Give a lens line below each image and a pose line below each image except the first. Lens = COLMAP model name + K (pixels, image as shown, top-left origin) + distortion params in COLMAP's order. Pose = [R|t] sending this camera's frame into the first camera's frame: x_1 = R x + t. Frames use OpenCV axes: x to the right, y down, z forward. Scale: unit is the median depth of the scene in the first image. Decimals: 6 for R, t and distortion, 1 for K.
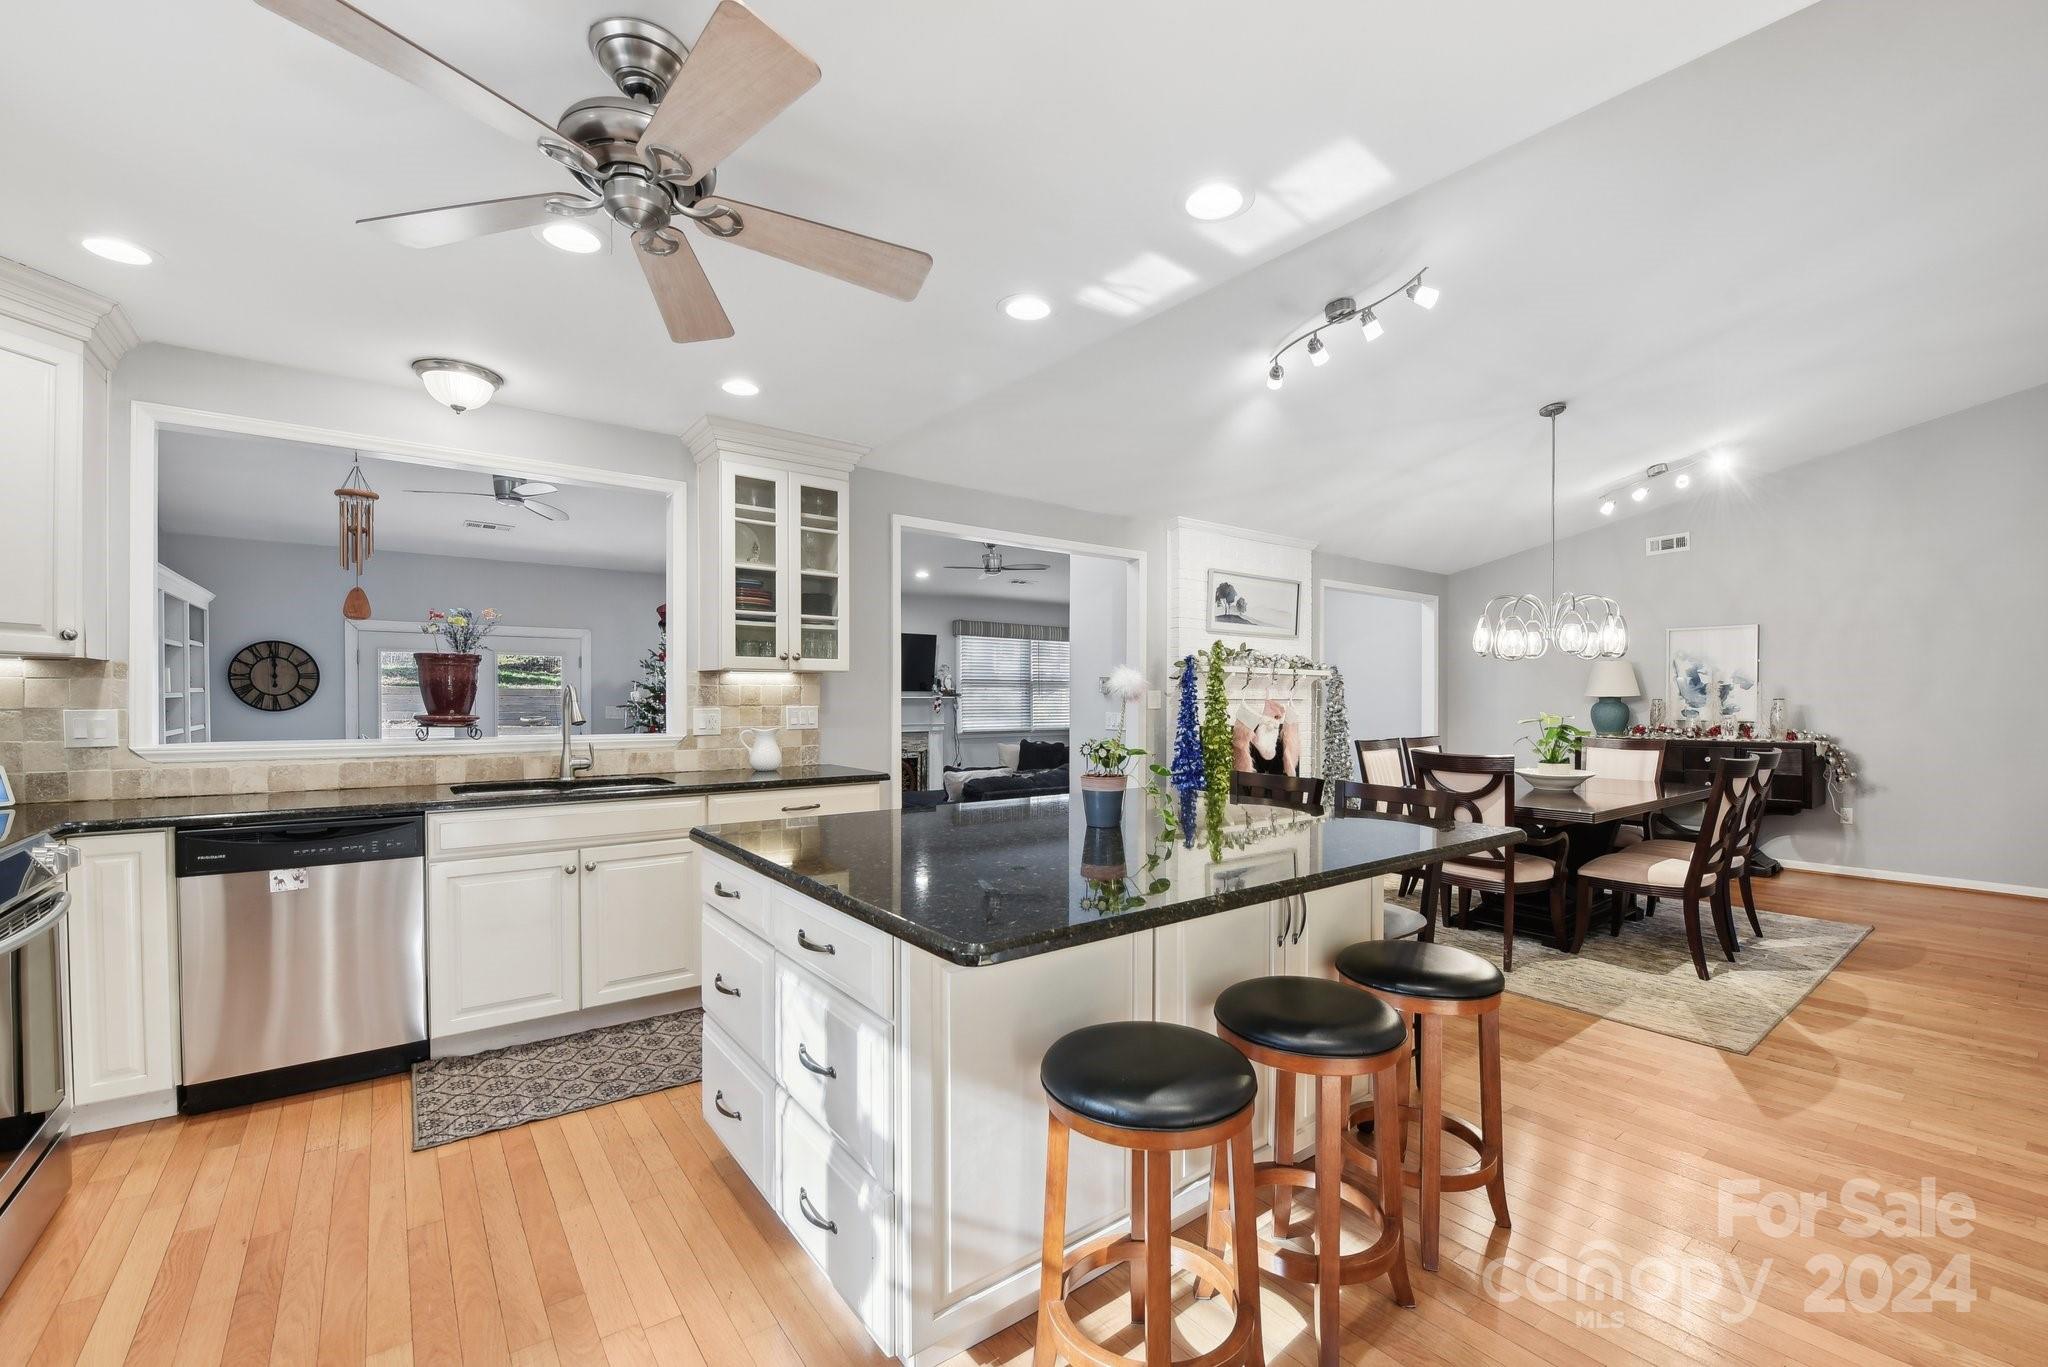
lens RADIAL K [[842.9, 0, 1029.4], [0, 842.9, 701.2], [0, 0, 1]] dist [-0.021746, 0.000242]
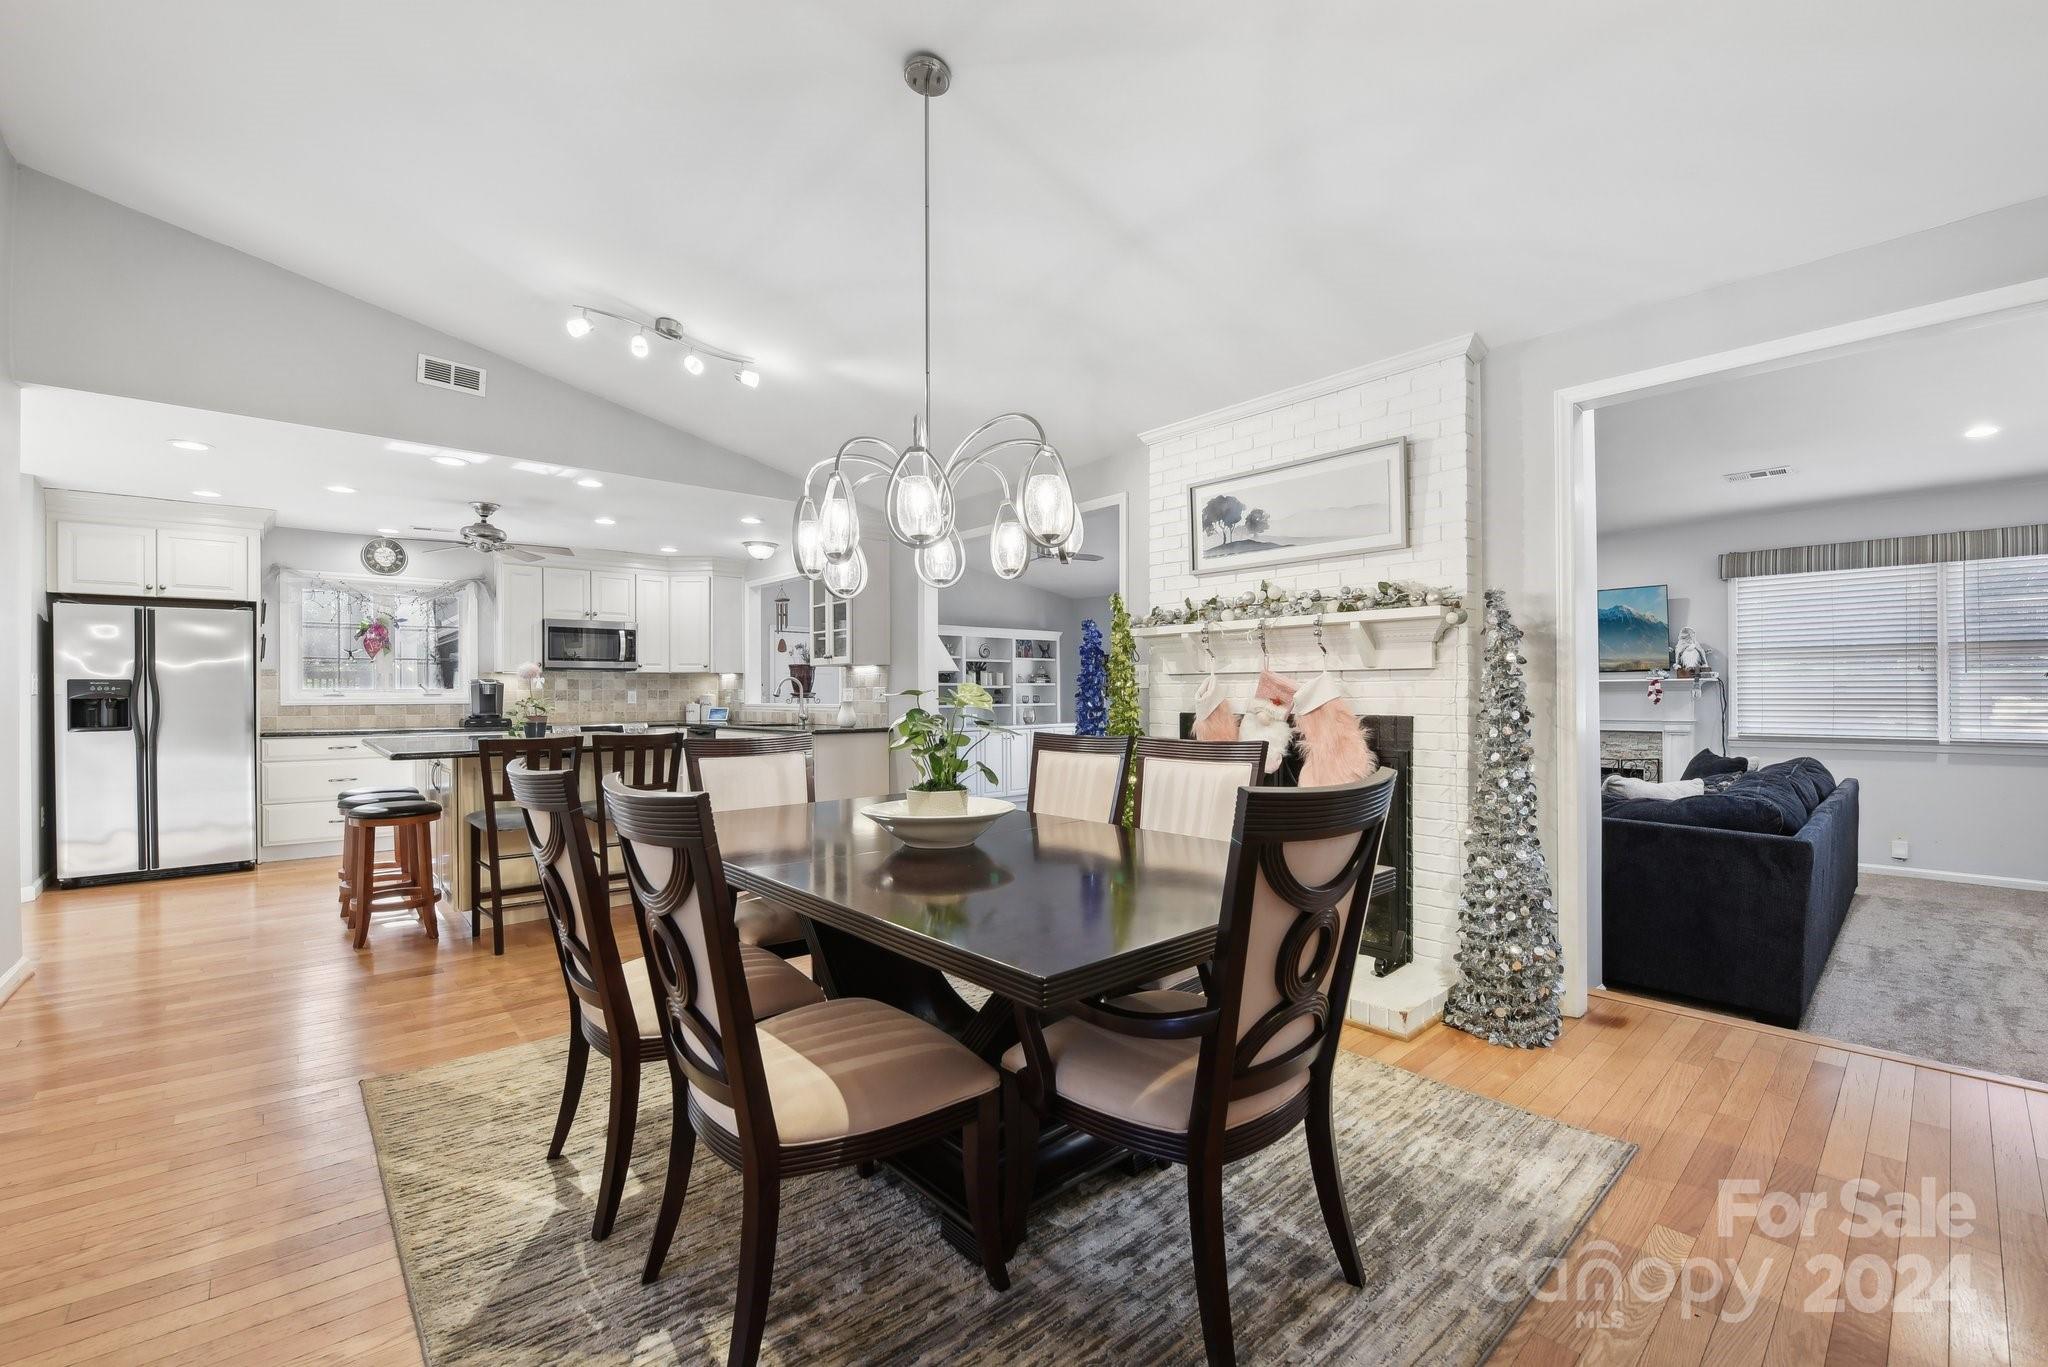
lens RADIAL K [[842.9, 0, 1029.4], [0, 842.9, 701.2], [0, 0, 1]] dist [-0.021746, 0.000242]
pose [[0.078045, 0.004598, -0.996939, 1.329780], [-0.000340, 0.999989, 0.004586, 0.024577], [0.996950, -0.000019, 0.078045, 1.215804]]
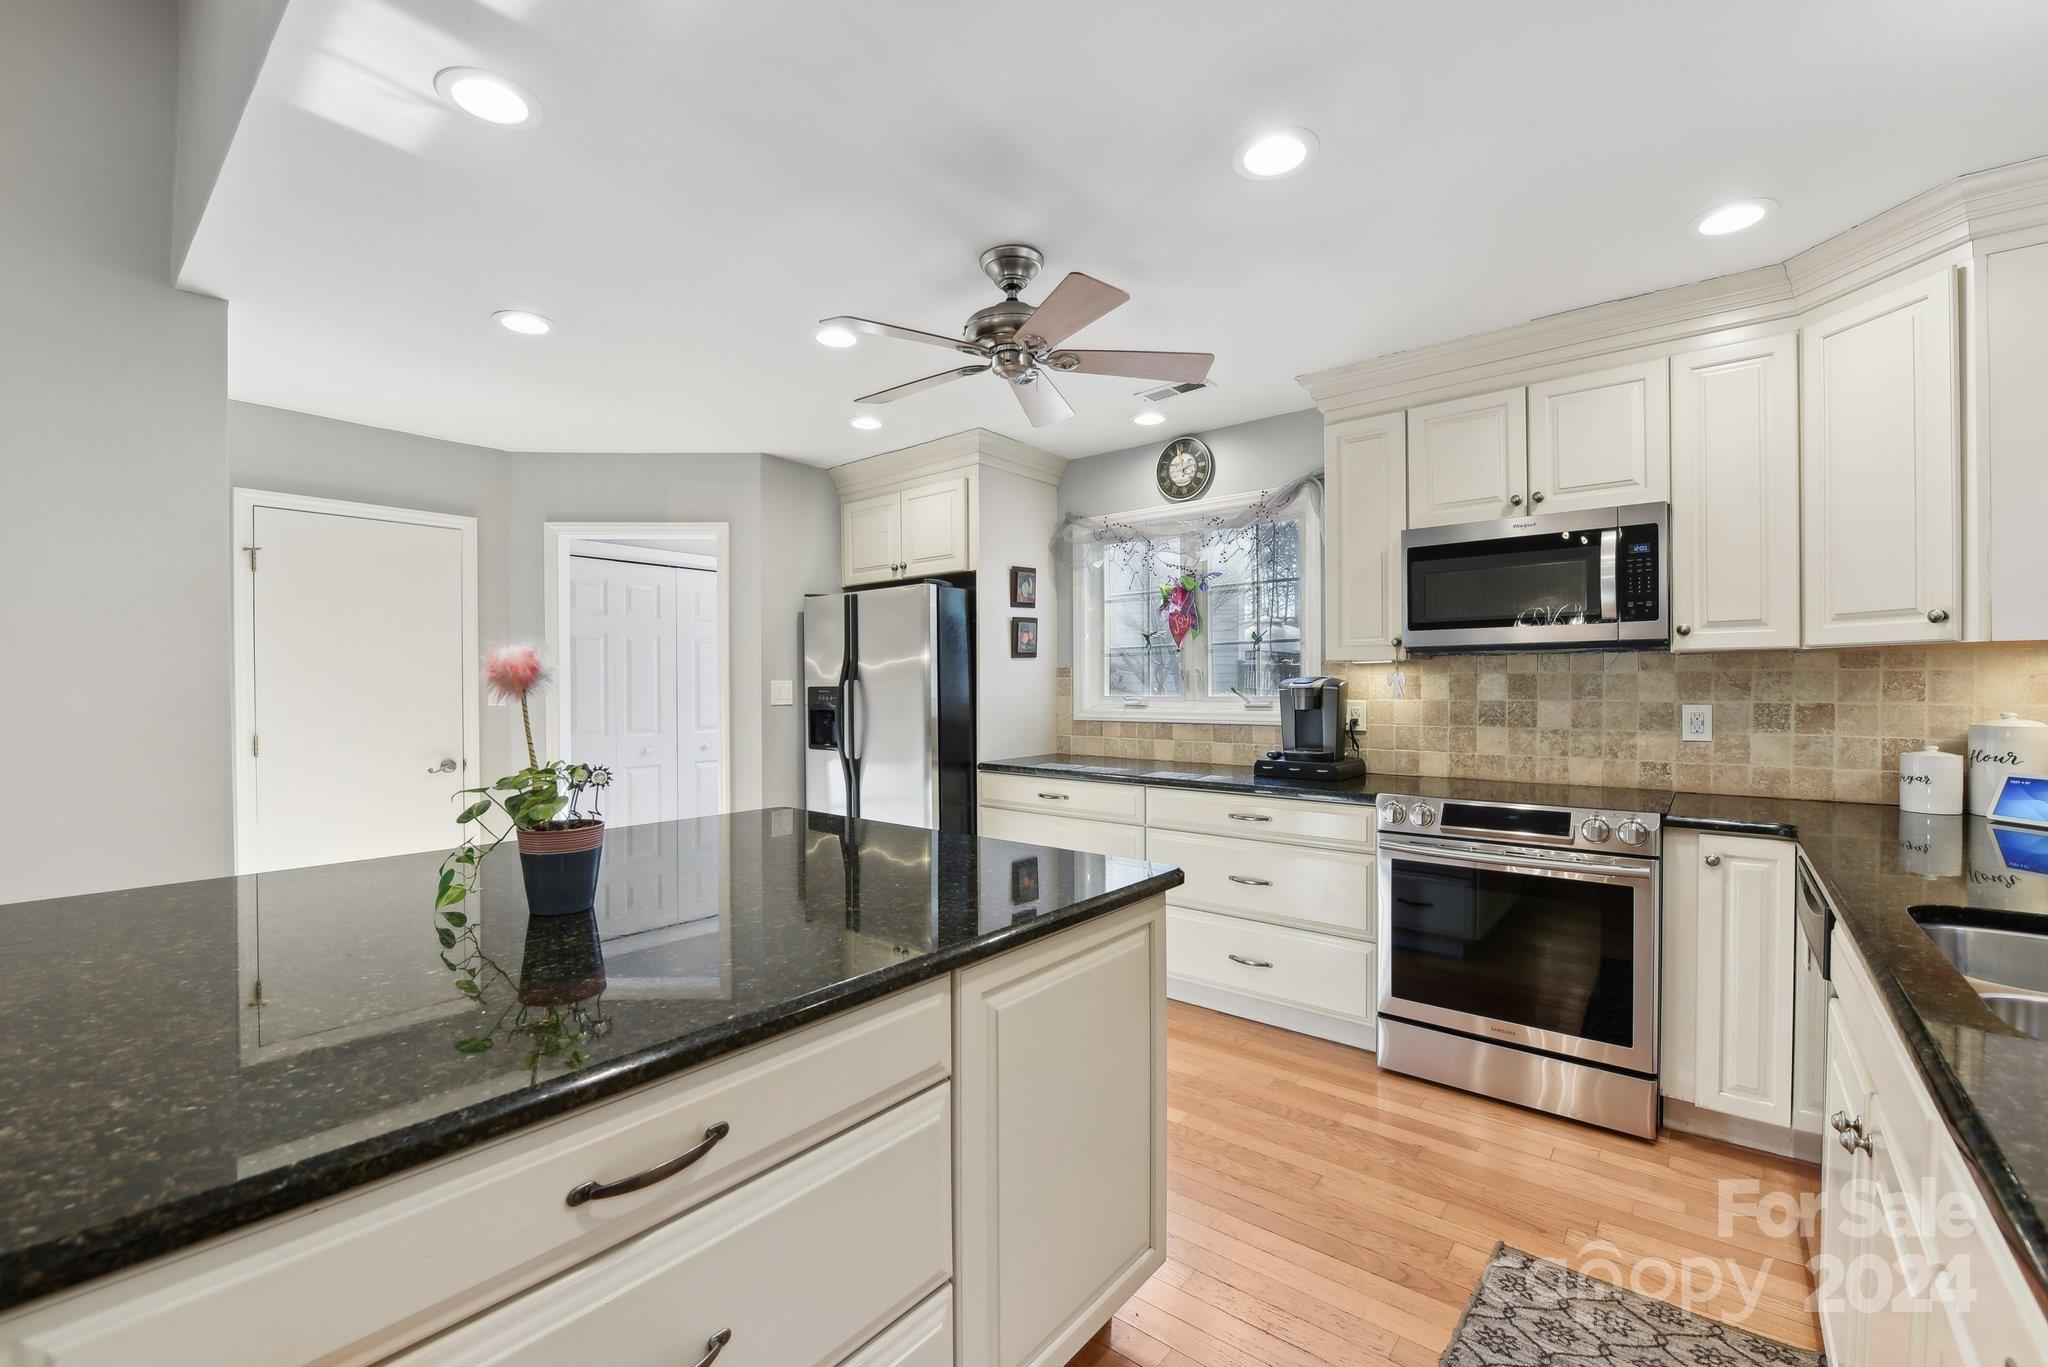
lens RADIAL K [[842.2, 0, 1024.0], [0, 842.2, 676.4], [0, 0, 1]] dist [-0.020097, -0.000380]
pose [[-0.974632, -0.006087, -0.223730, -0.056588], [-0.004017, 0.999945, -0.009707, -0.005061], [0.223776, -0.008562, -0.974603, 0.968356]]
